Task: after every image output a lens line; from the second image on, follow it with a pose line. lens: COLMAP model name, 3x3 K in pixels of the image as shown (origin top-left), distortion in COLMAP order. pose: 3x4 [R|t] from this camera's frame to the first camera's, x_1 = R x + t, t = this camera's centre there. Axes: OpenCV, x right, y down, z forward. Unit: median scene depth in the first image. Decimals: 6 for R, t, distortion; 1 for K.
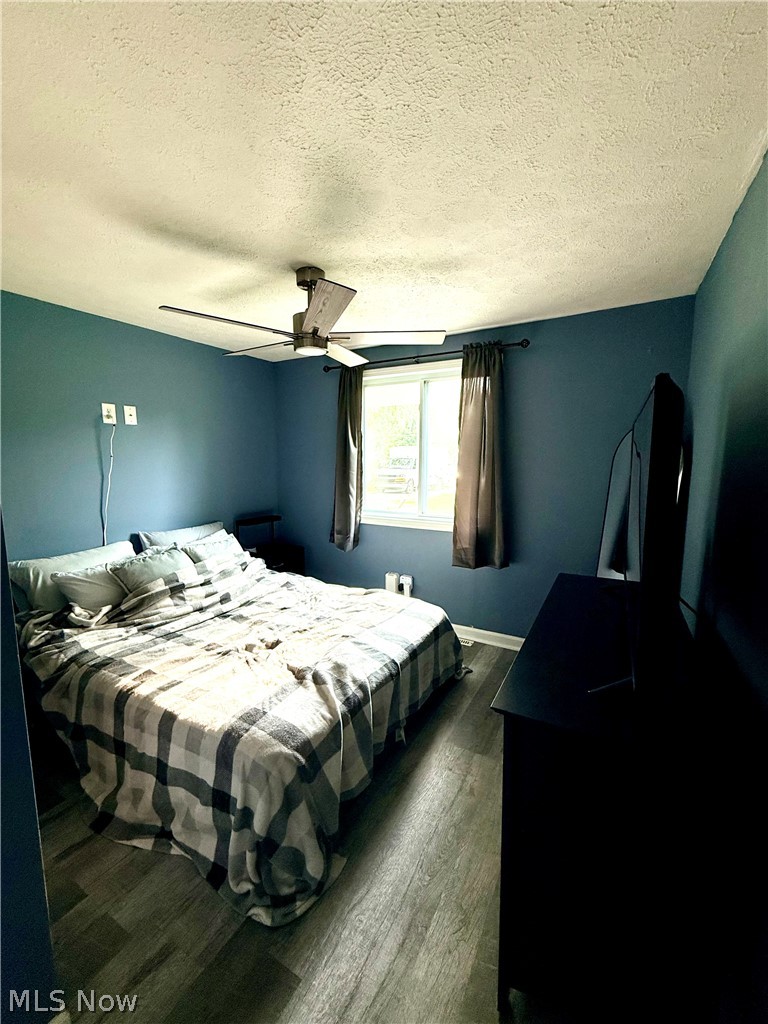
lens RADIAL K [[415.3, 0, 384.0], [0, 415.3, 512.0], [0, 0, 1]] dist [0.001797, 0.000623]
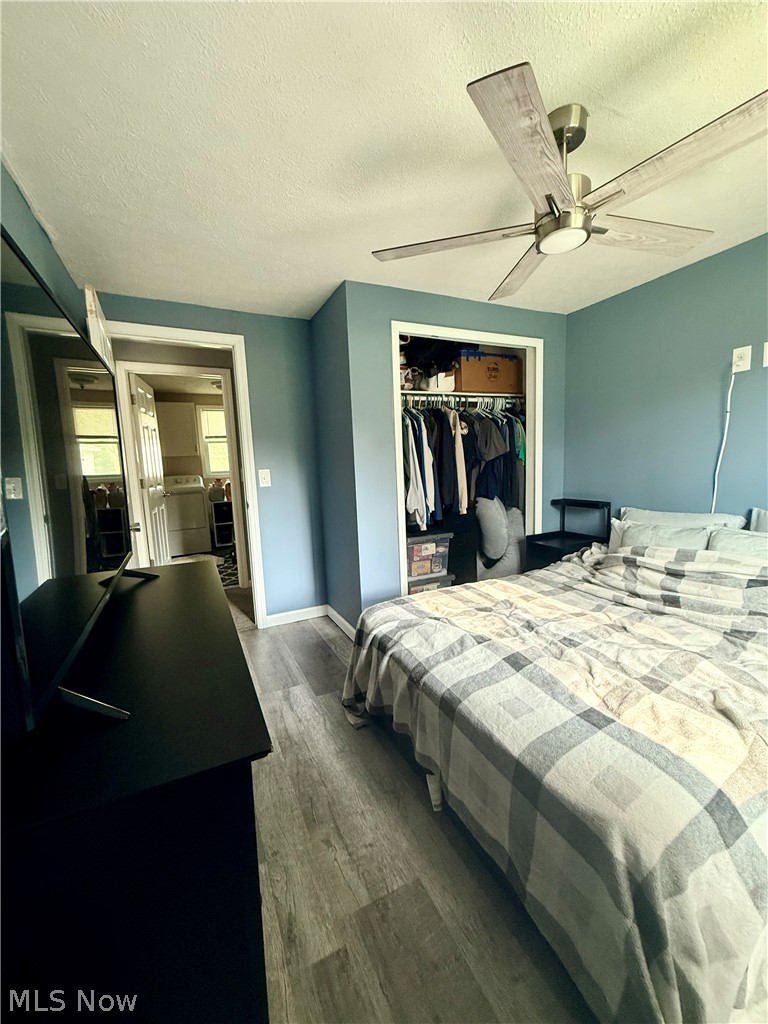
lens RADIAL K [[415.3, 0, 384.0], [0, 415.3, 512.0], [0, 0, 1]] dist [0.001797, 0.000623]
pose [[-0.580693, 0.119156, -0.805355, 0.571973], [-0.068286, 0.978616, 0.194028, -0.062071], [0.811253, 0.167666, -0.560139, 1.165485]]
